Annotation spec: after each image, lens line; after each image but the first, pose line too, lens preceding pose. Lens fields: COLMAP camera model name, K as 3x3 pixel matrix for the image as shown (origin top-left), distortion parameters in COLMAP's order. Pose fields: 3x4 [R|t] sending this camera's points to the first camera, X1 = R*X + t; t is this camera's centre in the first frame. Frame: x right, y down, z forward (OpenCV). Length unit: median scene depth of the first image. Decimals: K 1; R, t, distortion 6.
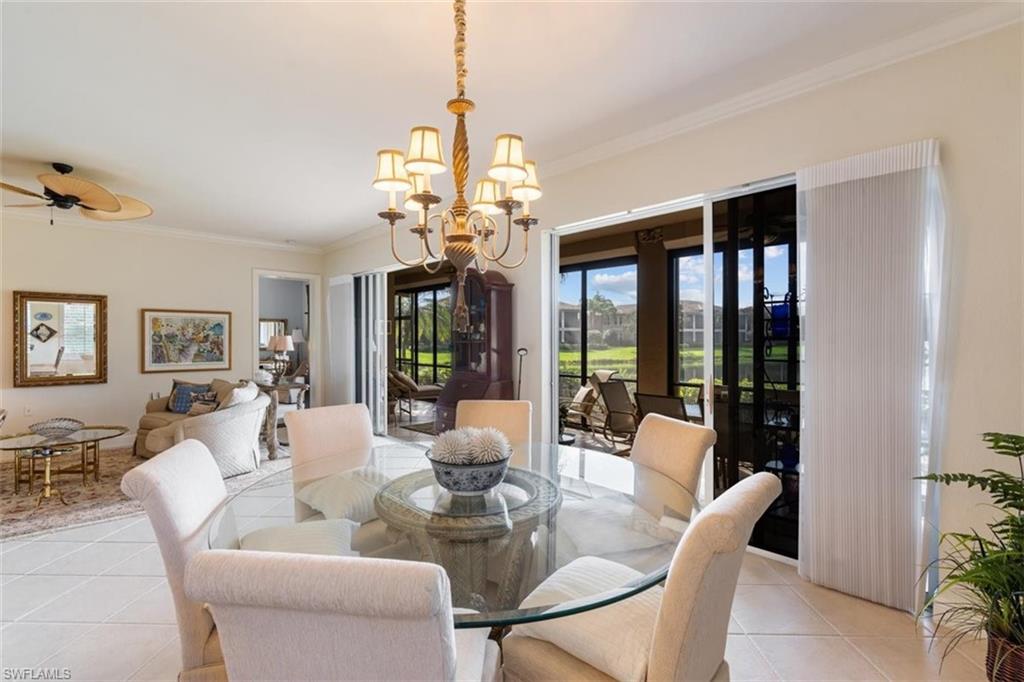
lens RADIAL K [[480.4, 0, 511.4], [0, 480.4, 340.1], [0, 0, 1]] dist [-0.003381, -0.000593]
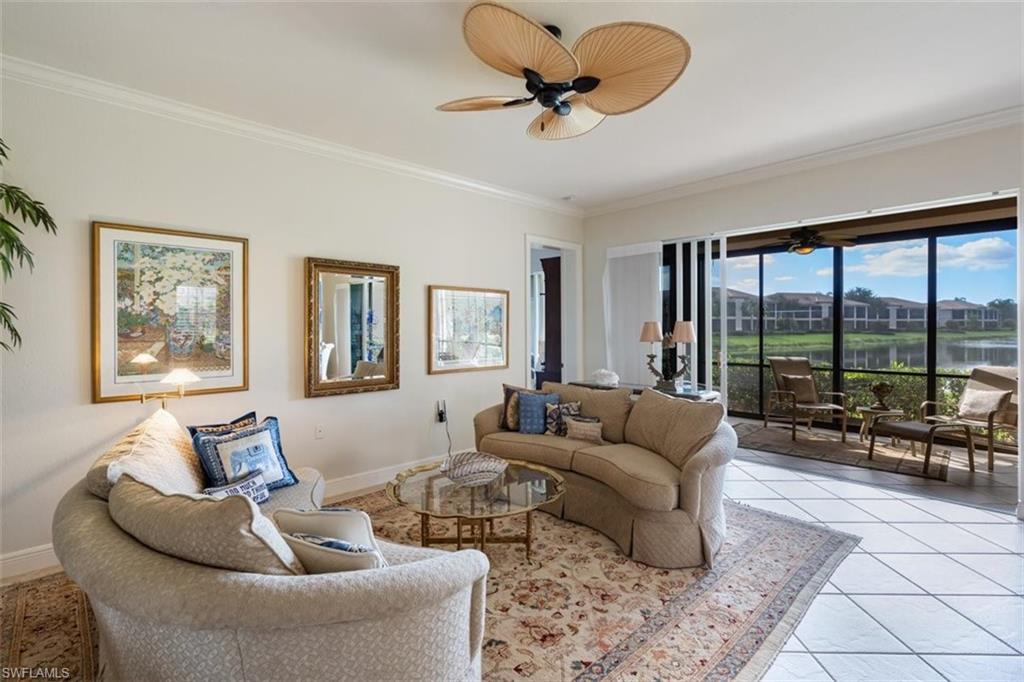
lens RADIAL K [[480.4, 0, 514.8], [0, 480.4, 338.6], [0, 0, 1]] dist [-0.003381, -0.000593]
pose [[0.999979, -0.002709, -0.005811, -0.560379], [0.002827, 0.999788, 0.020409, 0.000573], [0.005754, -0.020425, 0.999775, 0.237782]]
